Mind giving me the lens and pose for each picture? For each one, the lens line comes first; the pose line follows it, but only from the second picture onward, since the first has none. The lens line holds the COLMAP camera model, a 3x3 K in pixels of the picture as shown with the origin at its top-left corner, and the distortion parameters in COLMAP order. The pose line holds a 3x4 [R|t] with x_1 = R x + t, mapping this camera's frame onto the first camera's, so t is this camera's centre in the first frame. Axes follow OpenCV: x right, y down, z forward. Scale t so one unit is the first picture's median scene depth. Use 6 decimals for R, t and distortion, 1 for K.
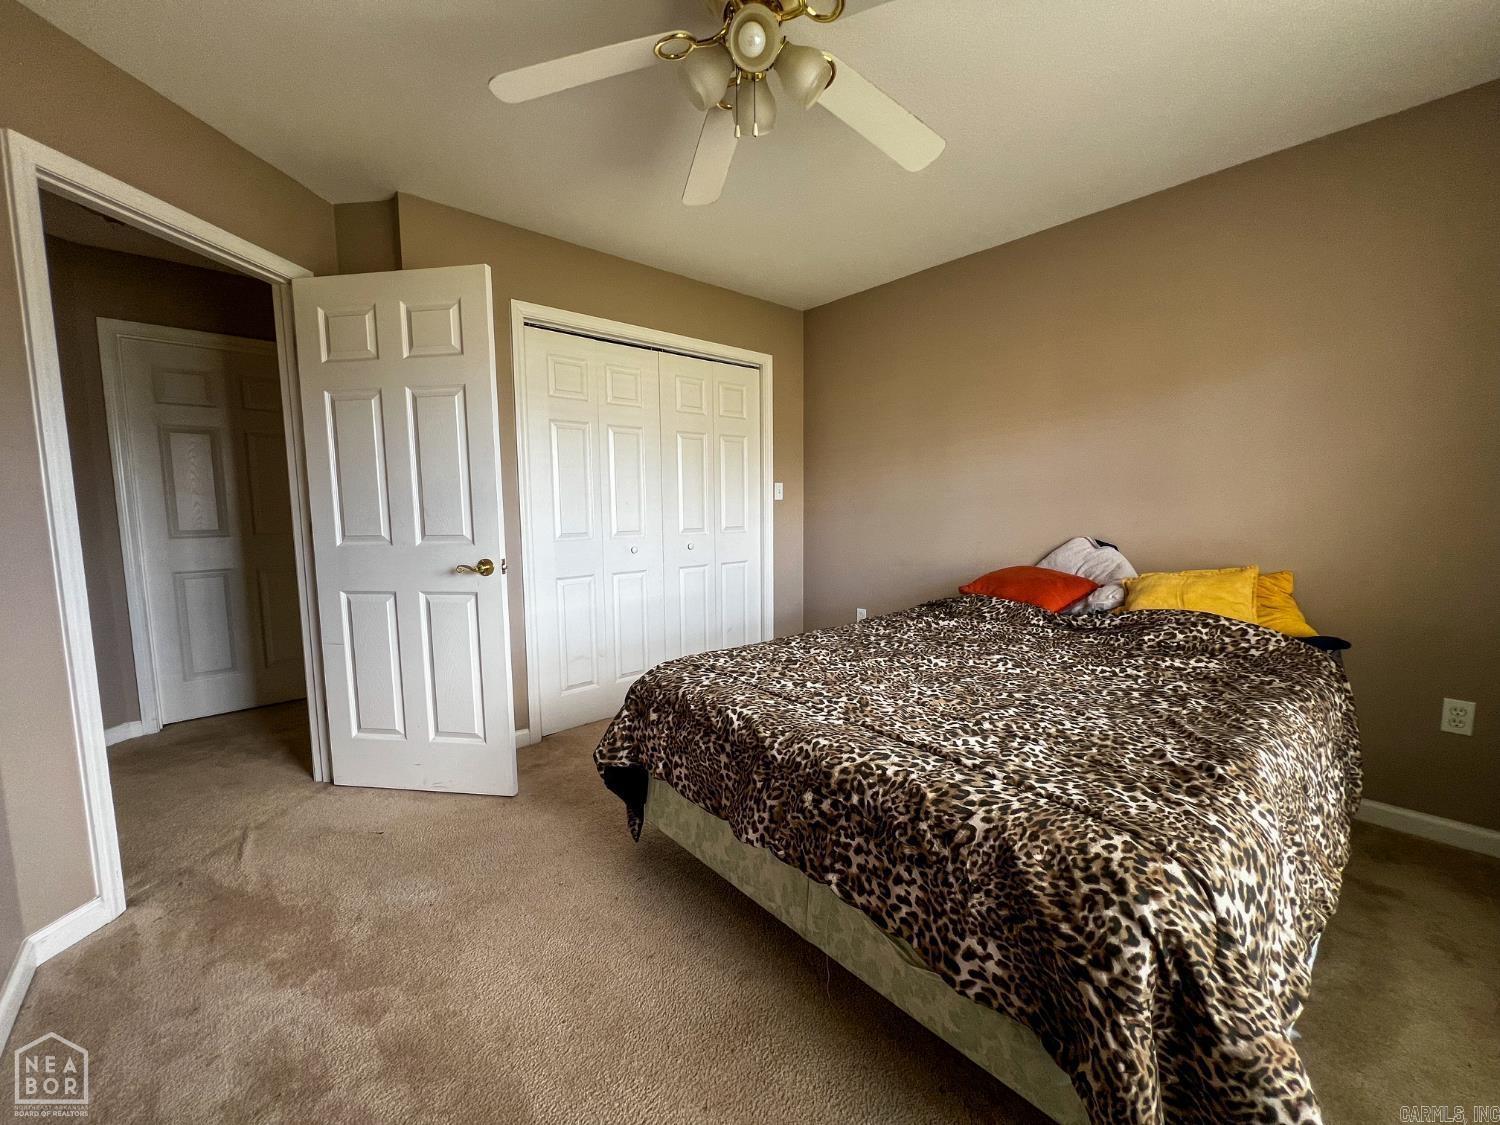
lens RADIAL K [[605.0, 0, 748.0], [0, 605.0, 561.5], [0, 0, 1]] dist [-0.000134, -0.000161]
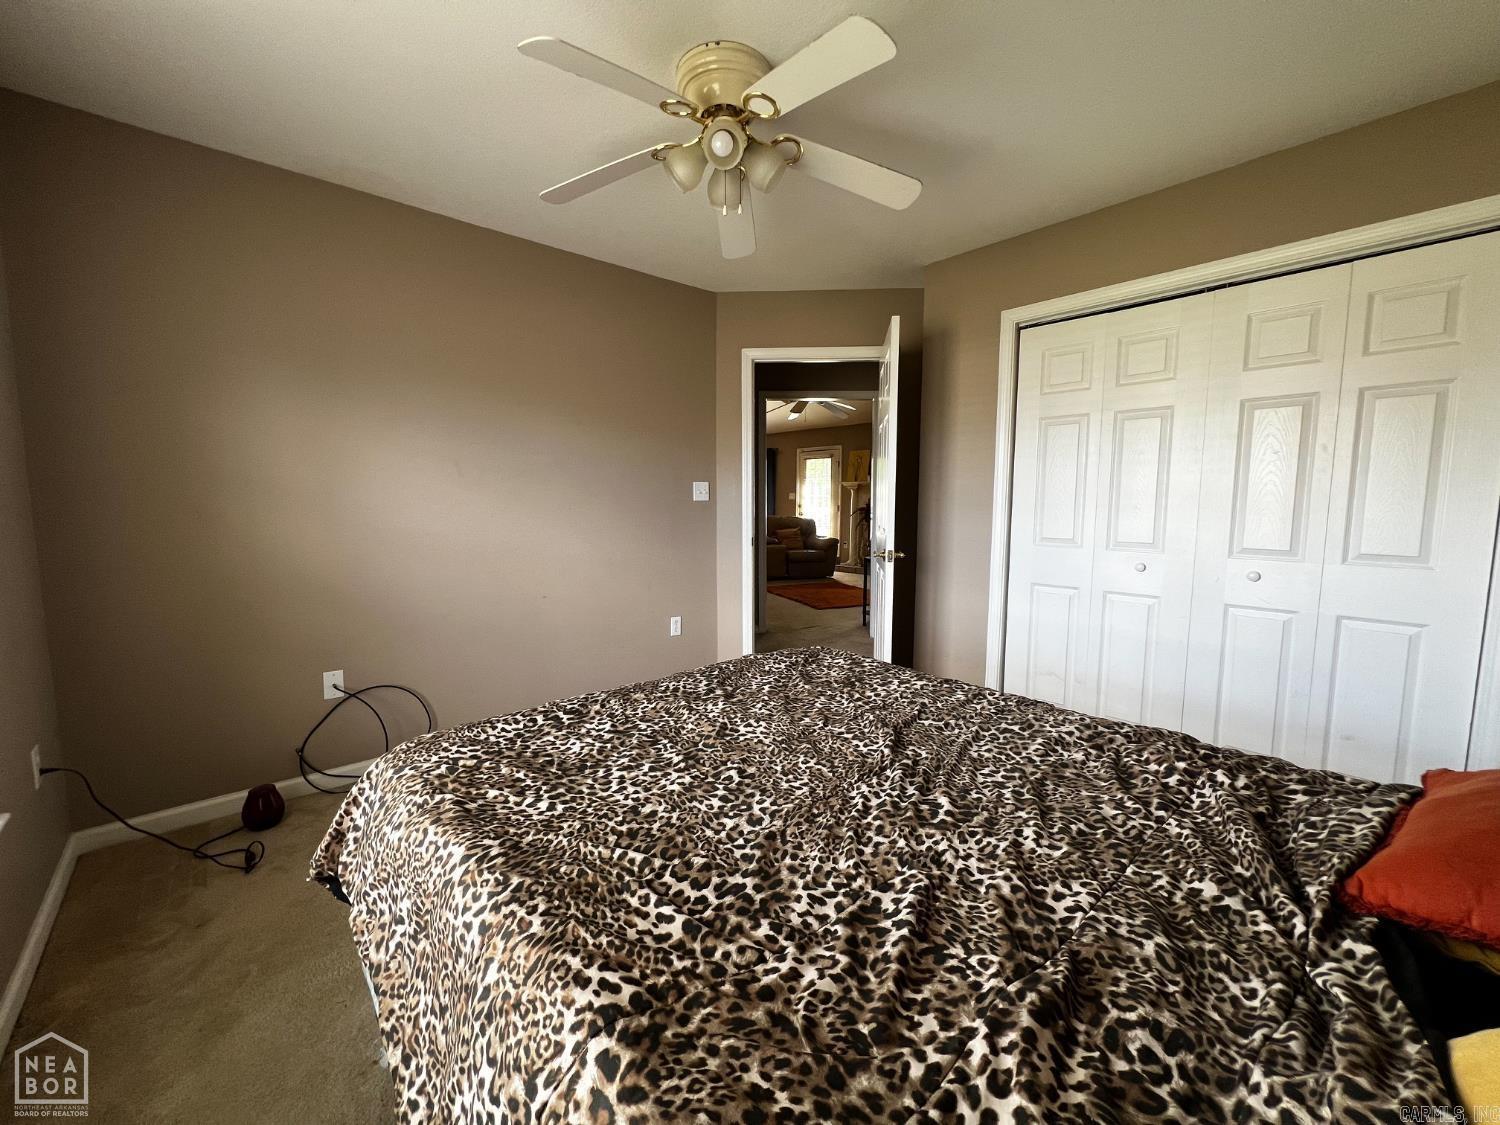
lens RADIAL K [[605.0, 0, 745.9], [0, 605.0, 557.7], [0, 0, 1]] dist [-0.000134, -0.000161]
pose [[-0.005449, 0.118831, -0.992900, 1.158778], [-0.102191, 0.987650, 0.118763, -0.141601], [0.994750, 0.102113, 0.006762, 0.968877]]
